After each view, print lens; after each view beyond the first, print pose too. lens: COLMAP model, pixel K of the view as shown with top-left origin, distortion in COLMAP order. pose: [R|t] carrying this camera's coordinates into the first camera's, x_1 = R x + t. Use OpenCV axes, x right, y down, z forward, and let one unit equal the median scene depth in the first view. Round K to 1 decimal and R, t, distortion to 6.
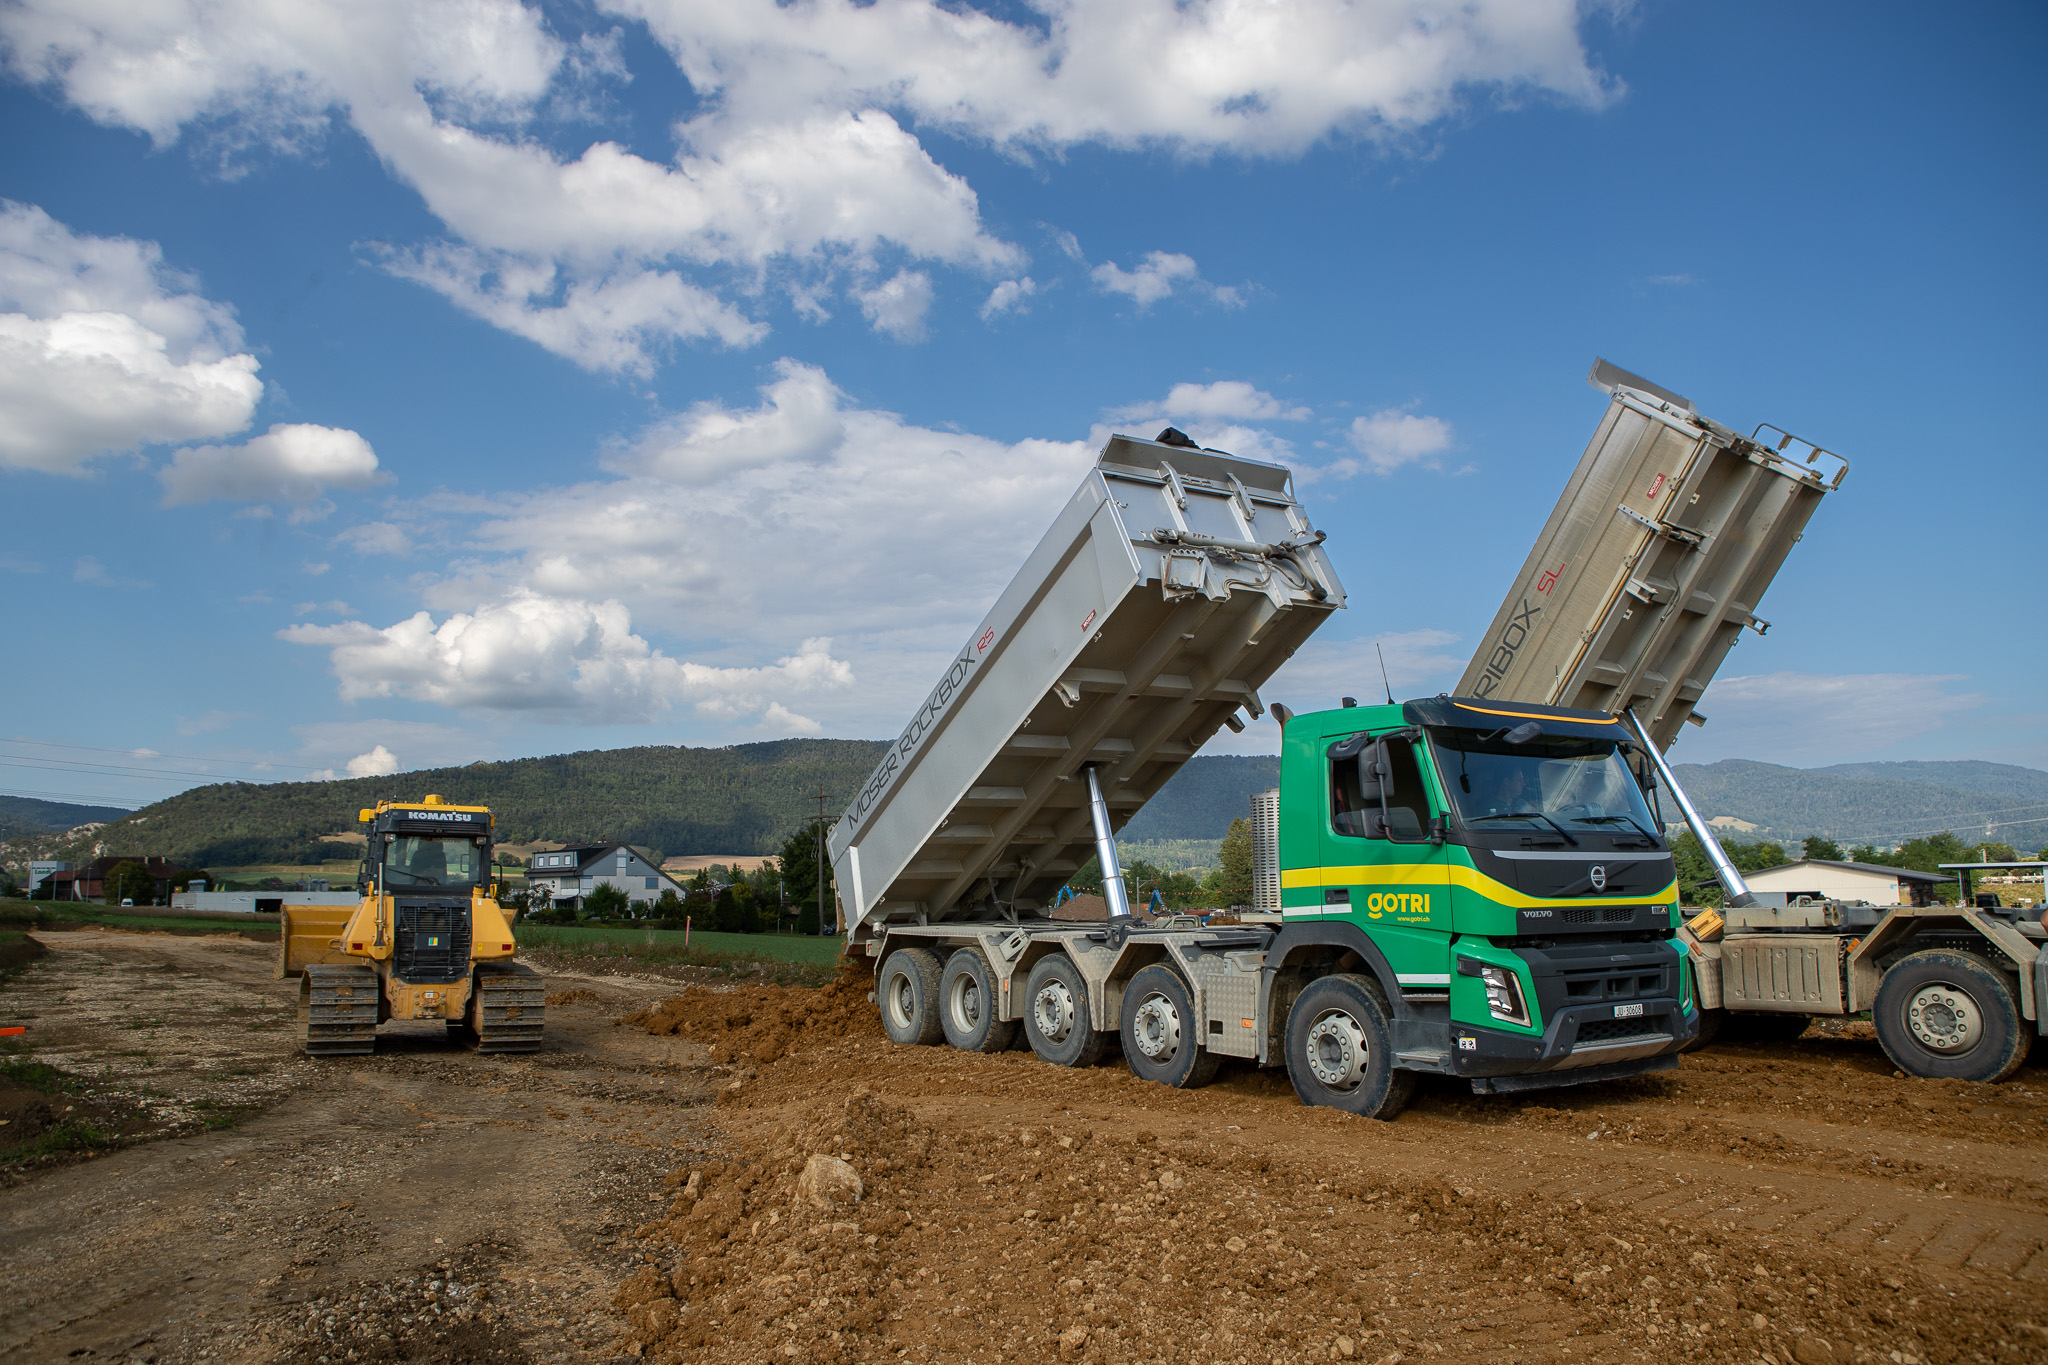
lens RADIAL K [[1387.3, 0, 1030.6], [0, 1387.3, 683.9], [0, 0, 1]] dist [0.000506, 0.000006]
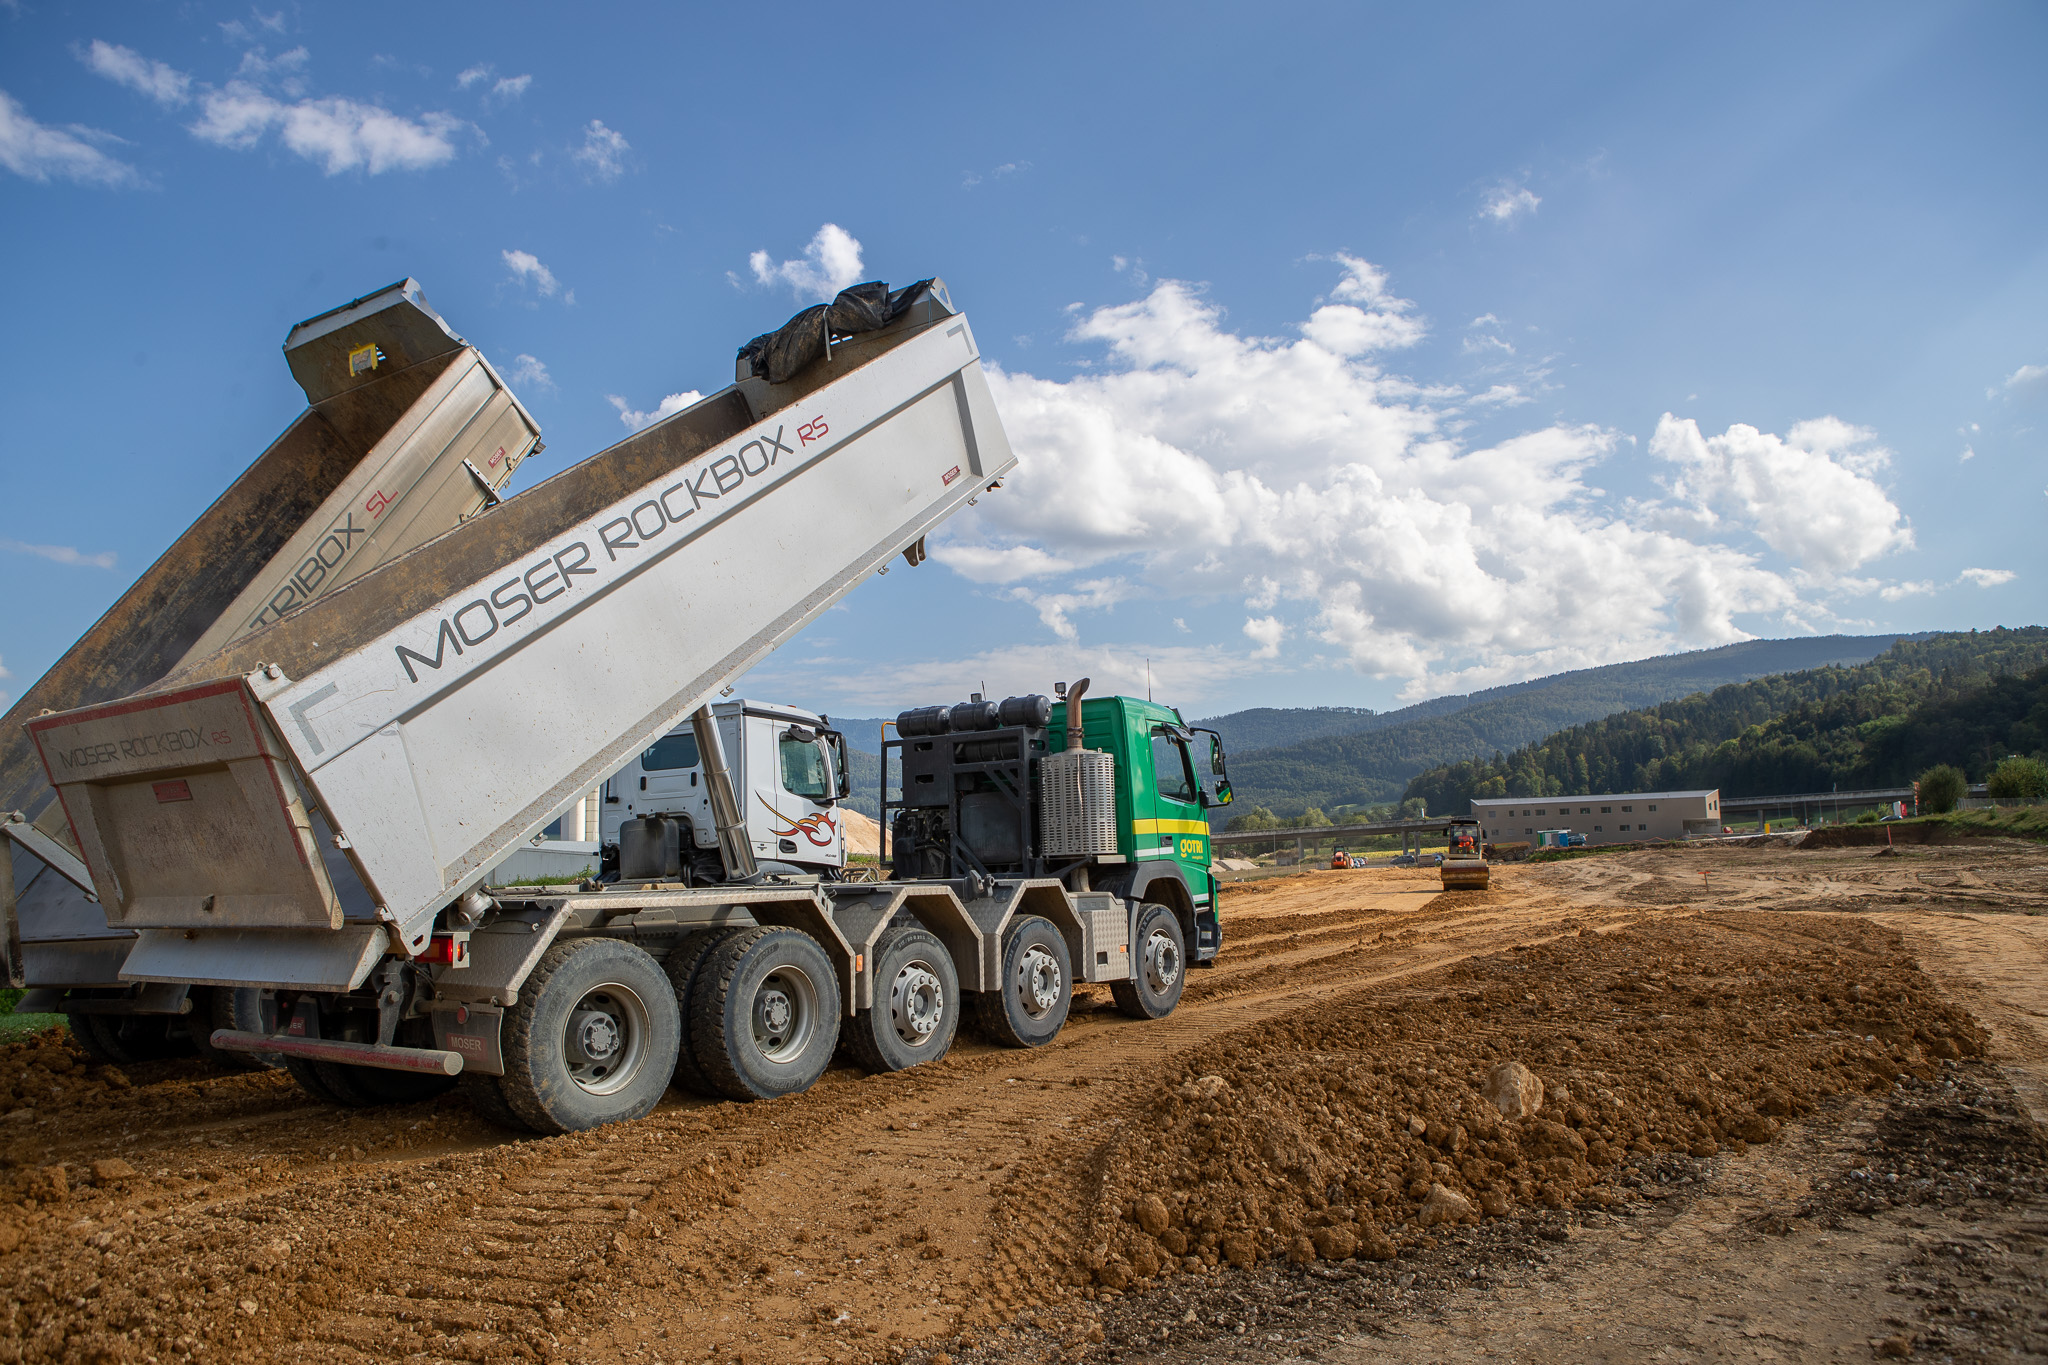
lens RADIAL K [[1387.3, 0, 1030.6], [0, 1387.3, 683.9], [0, 0, 1]] dist [0.000506, 0.000006]
pose [[-0.393766, 0.145395, 0.907639, -0.881593], [-0.105527, 0.973733, -0.201764, 0.265957], [-0.913133, -0.175229, -0.368080, 1.508302]]
